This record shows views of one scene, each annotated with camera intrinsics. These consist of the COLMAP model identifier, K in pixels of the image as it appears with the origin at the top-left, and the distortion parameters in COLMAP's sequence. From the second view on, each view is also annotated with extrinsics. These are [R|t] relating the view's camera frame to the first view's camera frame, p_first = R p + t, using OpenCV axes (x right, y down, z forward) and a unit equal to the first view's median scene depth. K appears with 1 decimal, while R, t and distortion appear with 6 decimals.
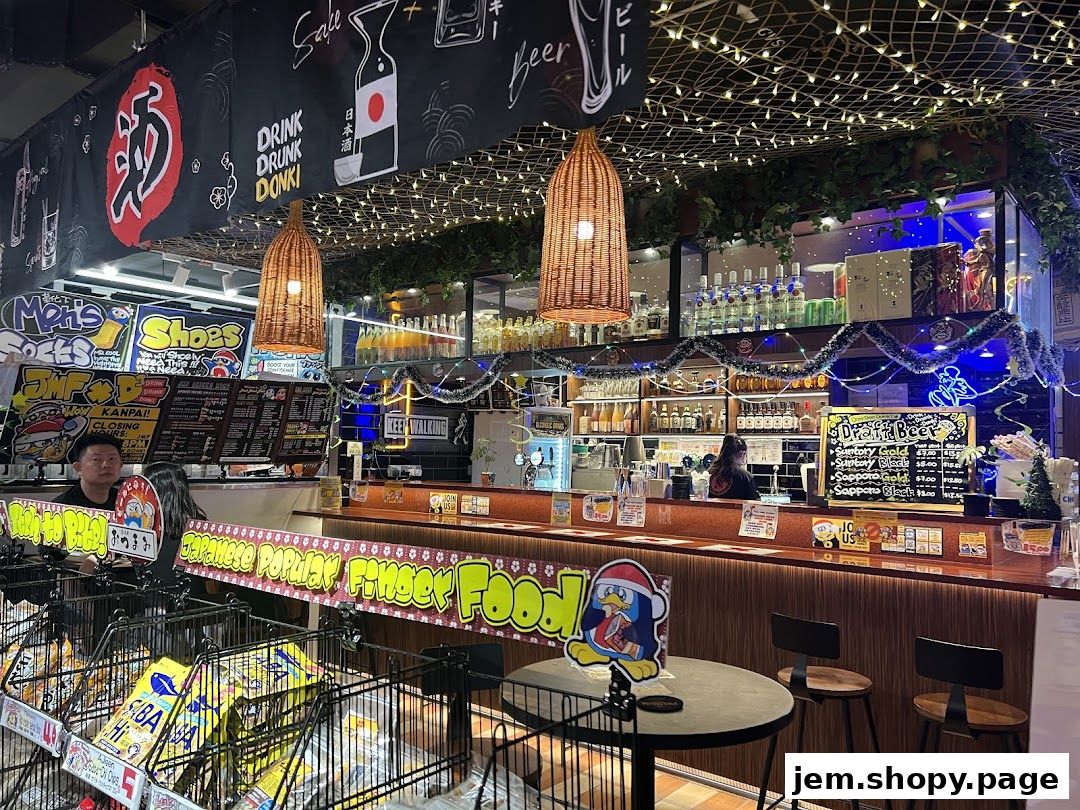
lens RADIAL K [[820.5, 0, 540.0], [0, 820.5, 405.0], [0, 0, 1]] dist [0.026394, -0.000110]
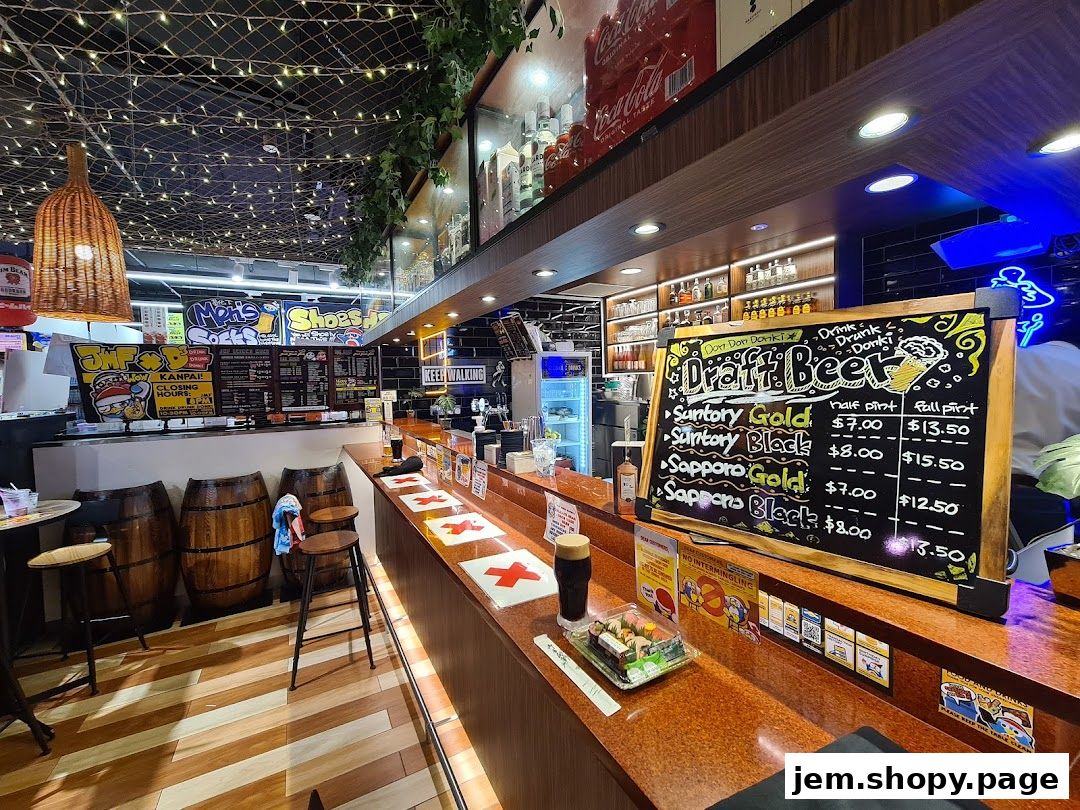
lens RADIAL K [[447.4, 0, 540.0], [0, 447.4, 405.0], [0, 0, 1]] dist [-0.009755, 0.000021]
pose [[0.919339, -0.019952, -0.392960, 0.399377], [0.065512, 0.992535, 0.102872, 0.017152], [0.387974, -0.120318, 0.913783, 0.724921]]
